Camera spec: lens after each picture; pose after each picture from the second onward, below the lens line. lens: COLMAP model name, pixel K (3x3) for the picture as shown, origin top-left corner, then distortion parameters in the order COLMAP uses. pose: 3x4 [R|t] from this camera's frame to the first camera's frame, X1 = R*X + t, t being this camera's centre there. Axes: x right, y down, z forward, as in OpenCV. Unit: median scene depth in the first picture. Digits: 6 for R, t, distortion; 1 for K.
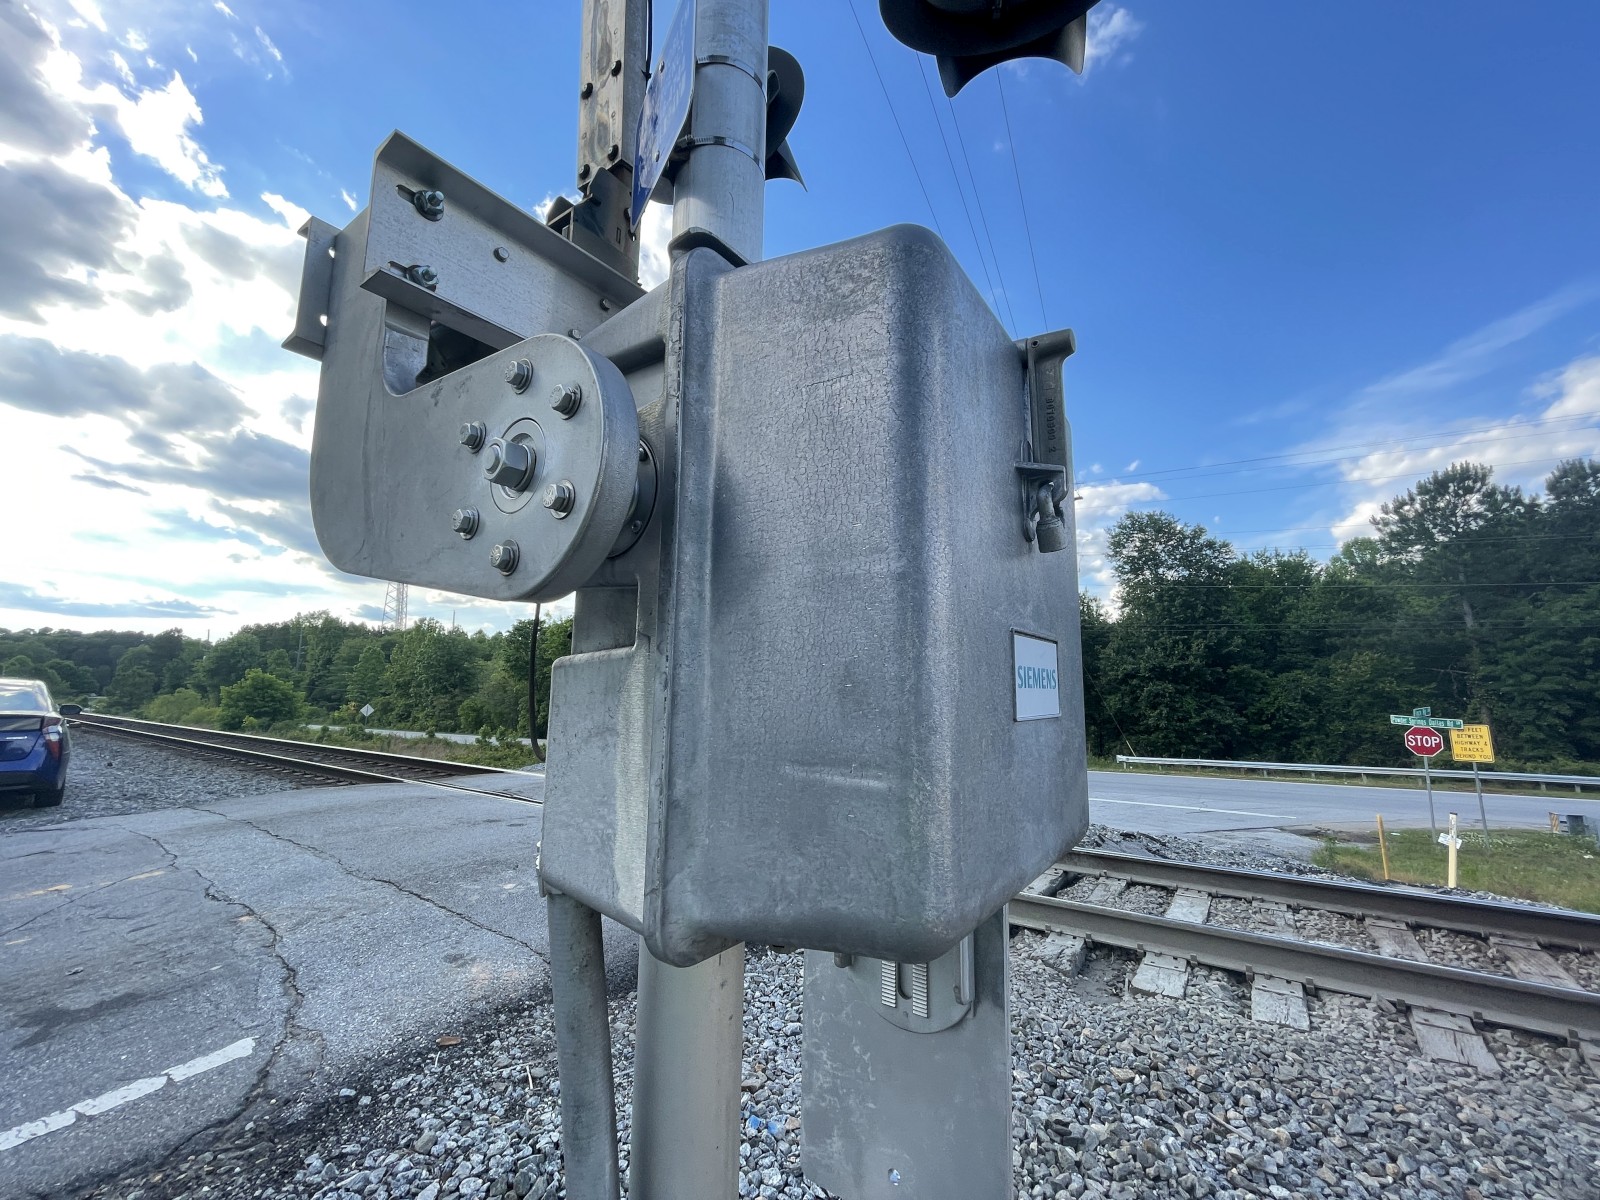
lens RADIAL K [[646.6, 0, 803.8], [0, 646.6, 599.7], [0, 0, 1]] dist [-0.001449, -0.000402]
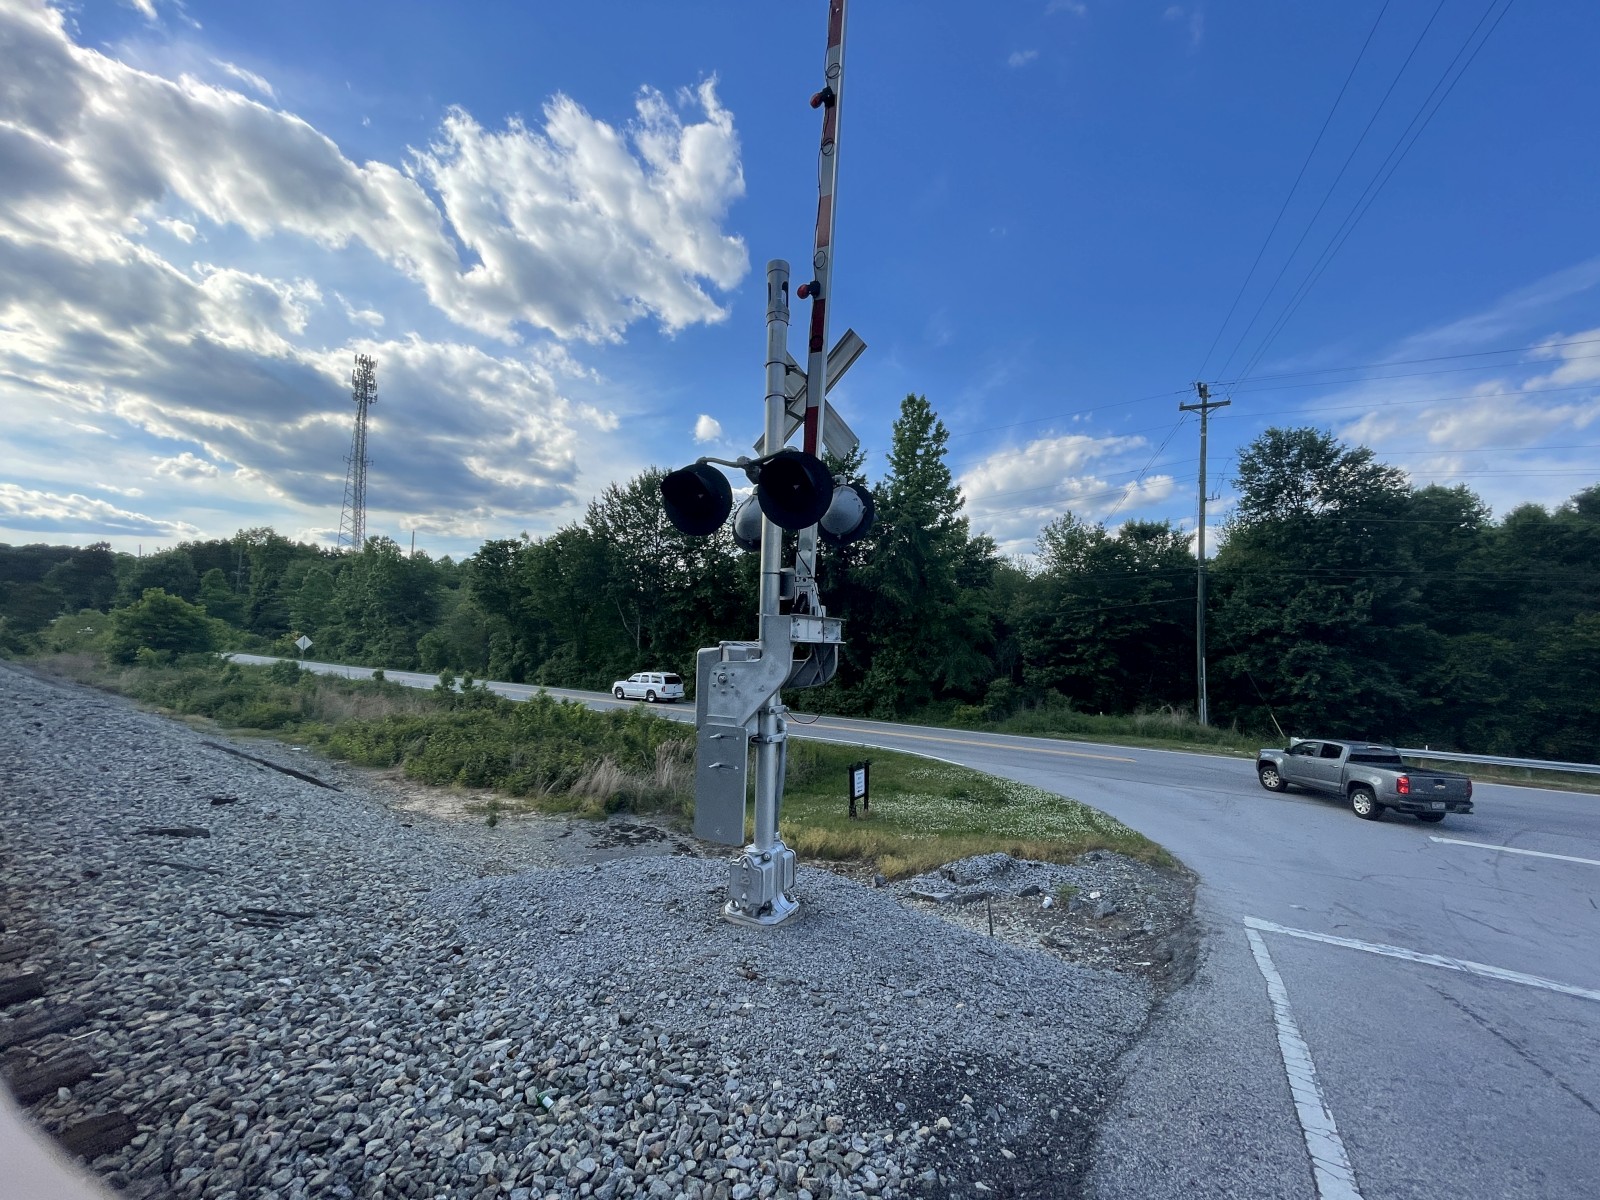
lens RADIAL K [[642.1, 0, 808.8], [0, 642.1, 599.5], [0, 0, 1]] dist [-0.005391, 0.000223]
pose [[0.998308, 0.033217, 0.047725, -0.099172], [-0.037414, 0.995245, 0.089935, 0.025427], [-0.044510, -0.091569, 0.994803, 0.228178]]
